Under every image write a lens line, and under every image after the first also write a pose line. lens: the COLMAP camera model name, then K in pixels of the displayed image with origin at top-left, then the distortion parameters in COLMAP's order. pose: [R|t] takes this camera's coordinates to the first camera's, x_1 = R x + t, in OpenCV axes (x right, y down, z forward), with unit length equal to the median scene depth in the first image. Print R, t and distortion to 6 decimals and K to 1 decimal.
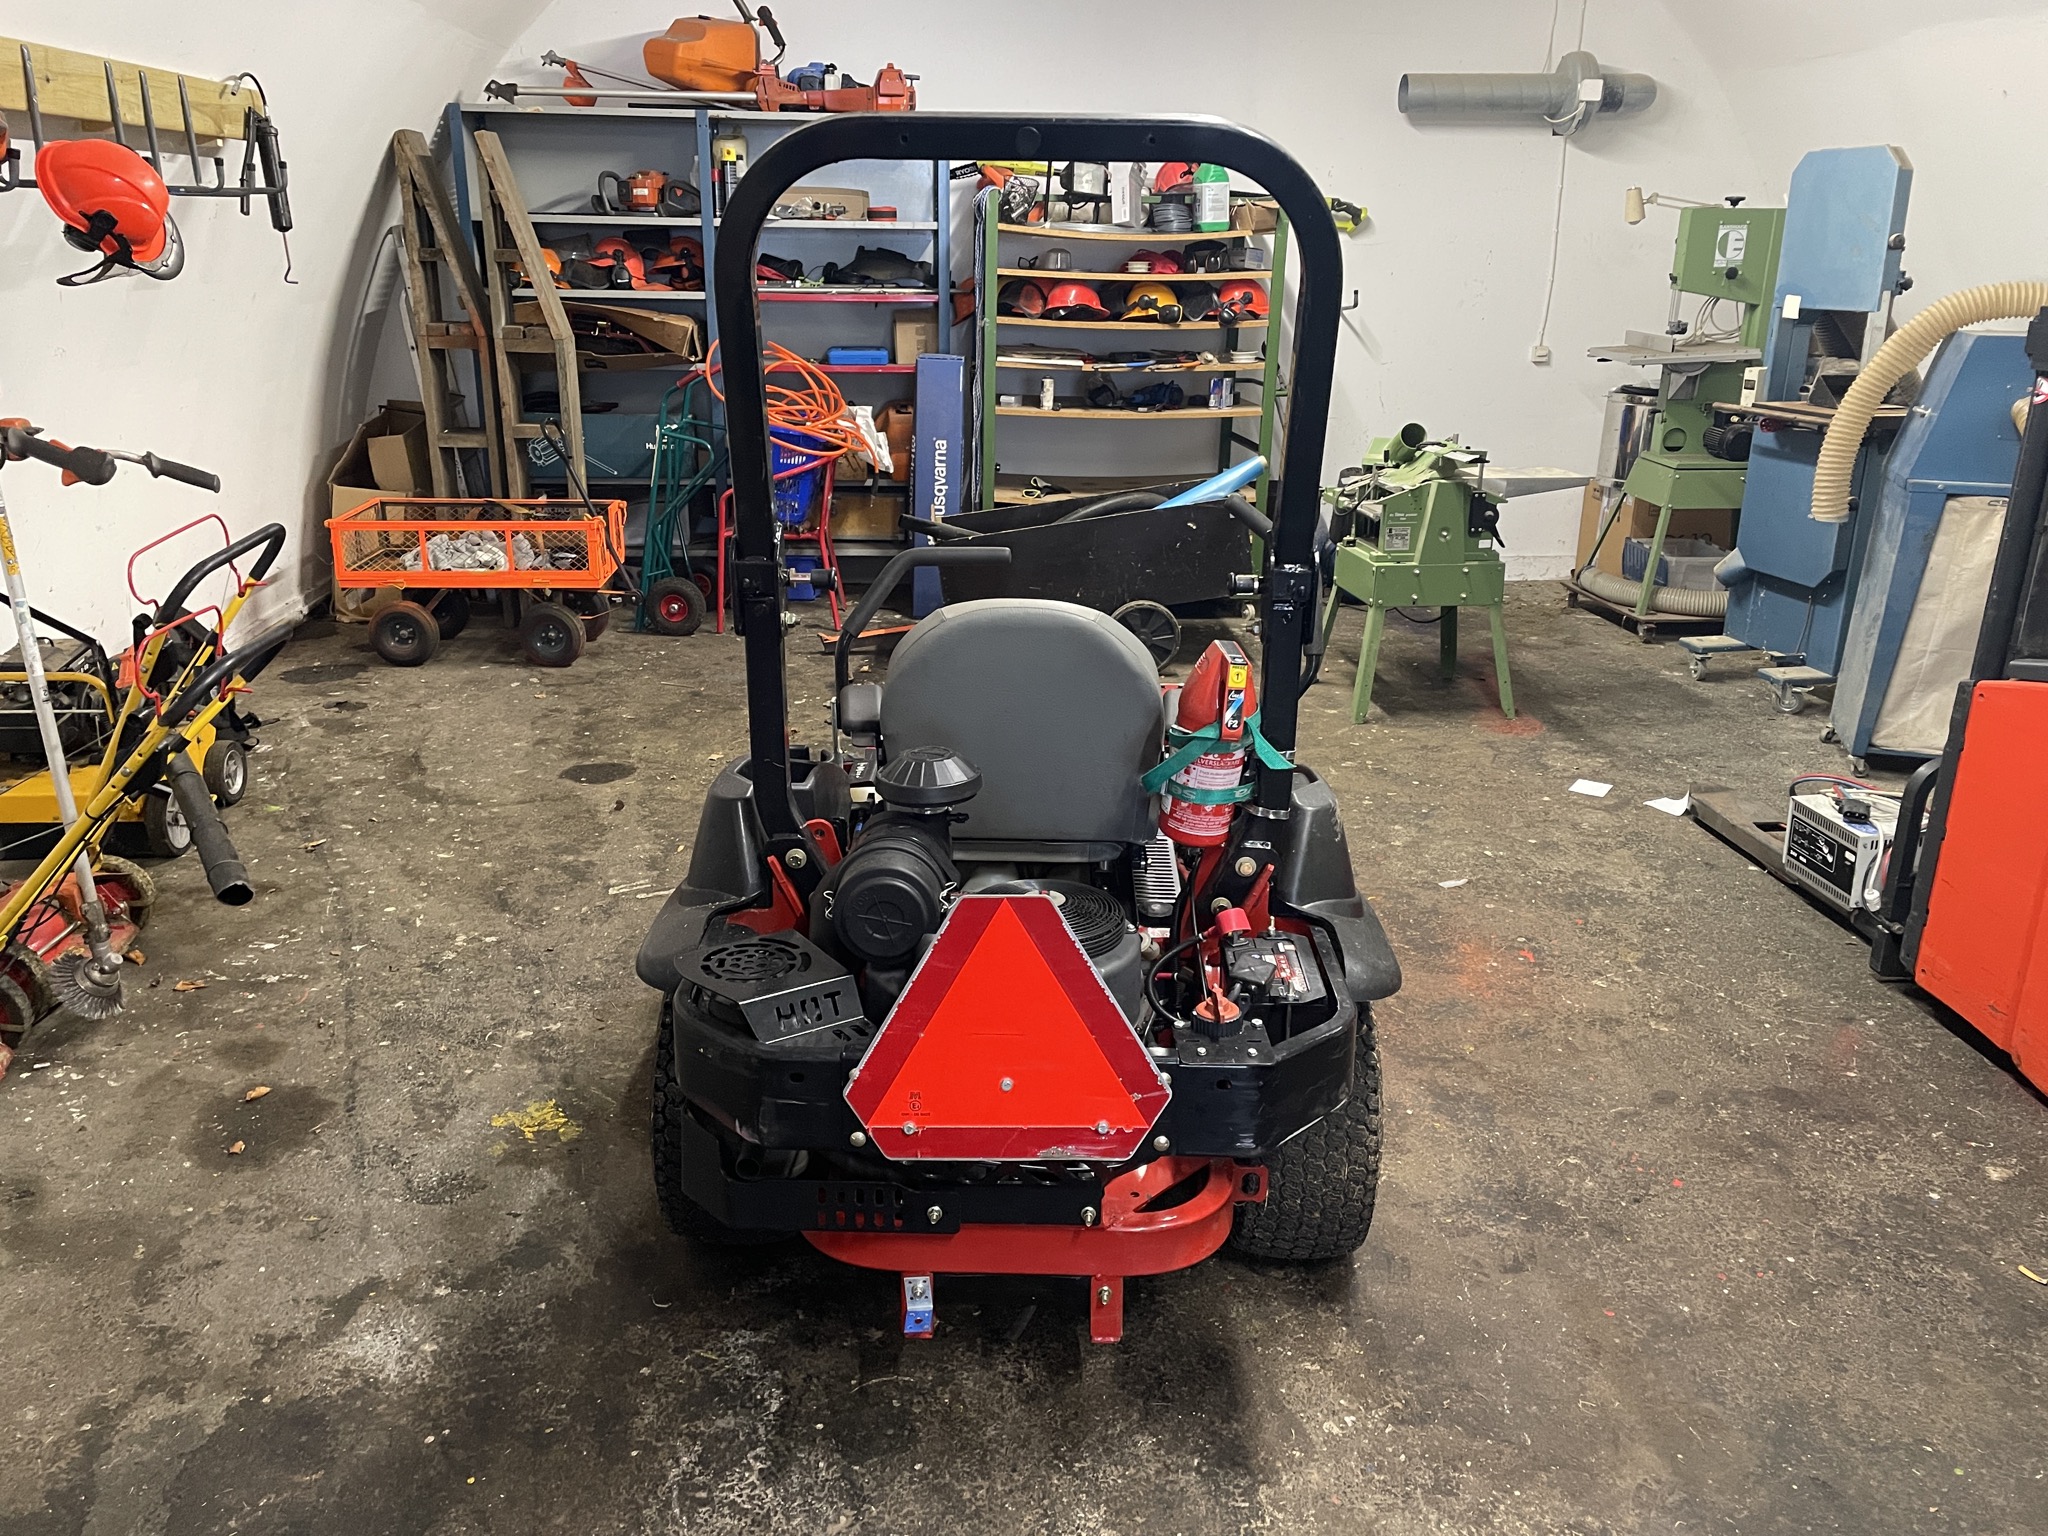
lens RADIAL K [[1545.7, 0, 1012.9], [0, 1545.7, 731.7], [0, 0, 1]] dist [0.091316, -0.118494]
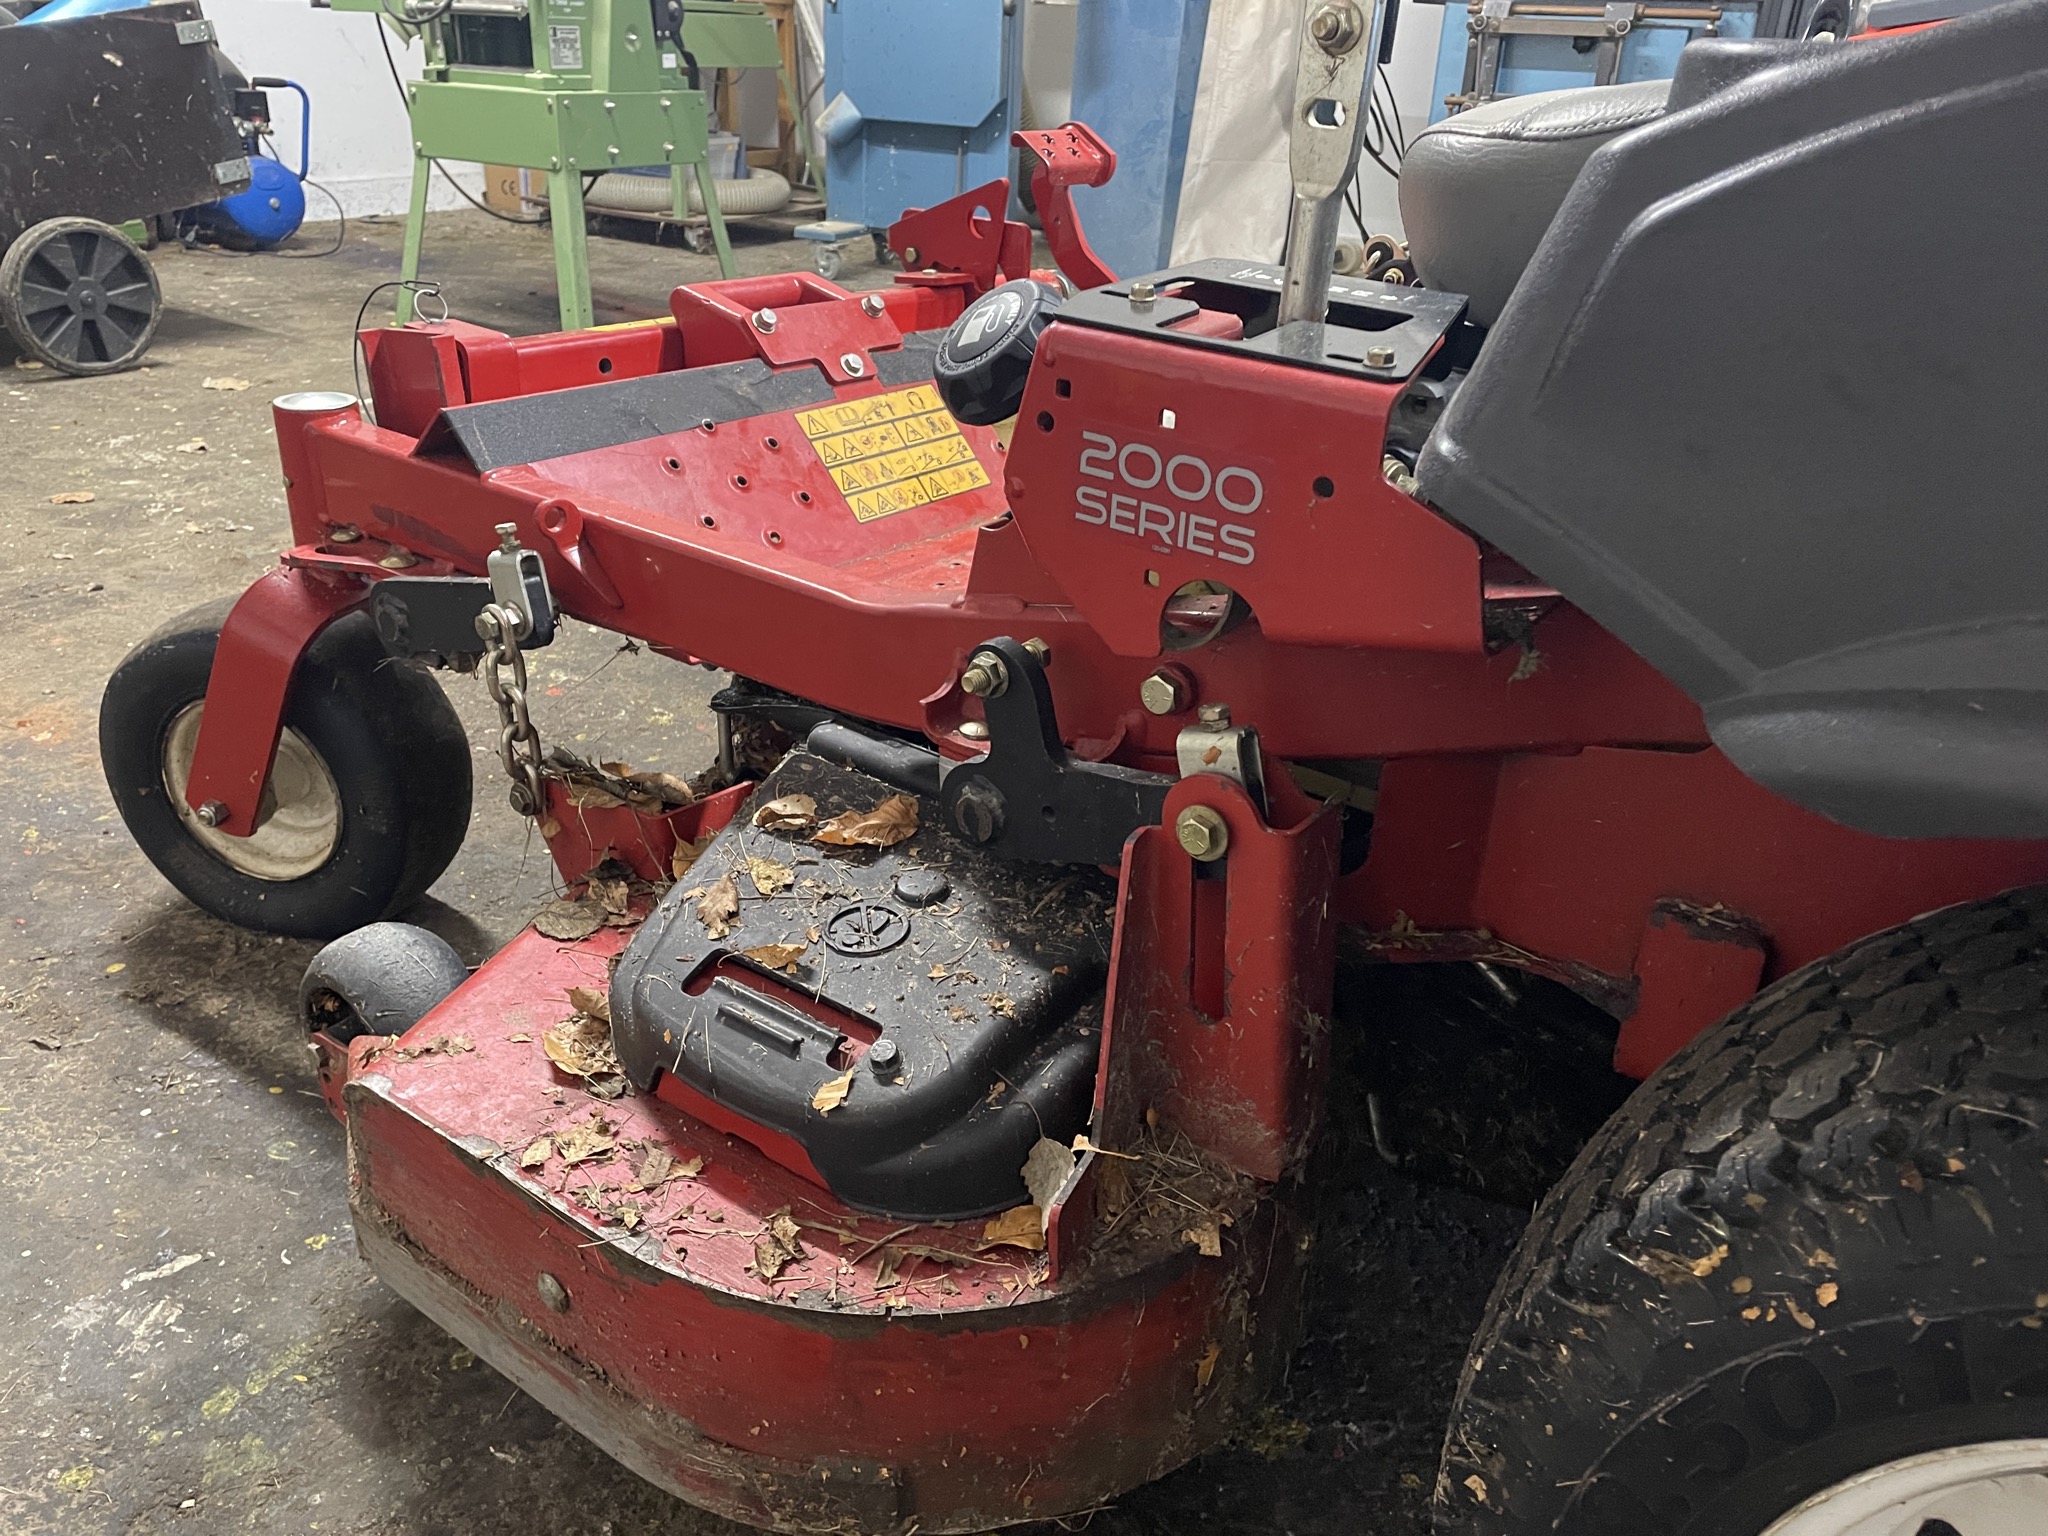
lens RADIAL K [[1545.7, 0, 1014.1], [0, 1545.7, 768.4], [0, 0, 1]] dist [0.091316, -0.118494]
pose [[0.594632, -0.331099, 0.732657, -0.316365], [0.202559, 0.943567, 0.262014, 0.022354], [-0.778064, -0.007395, 0.628142, 0.860290]]
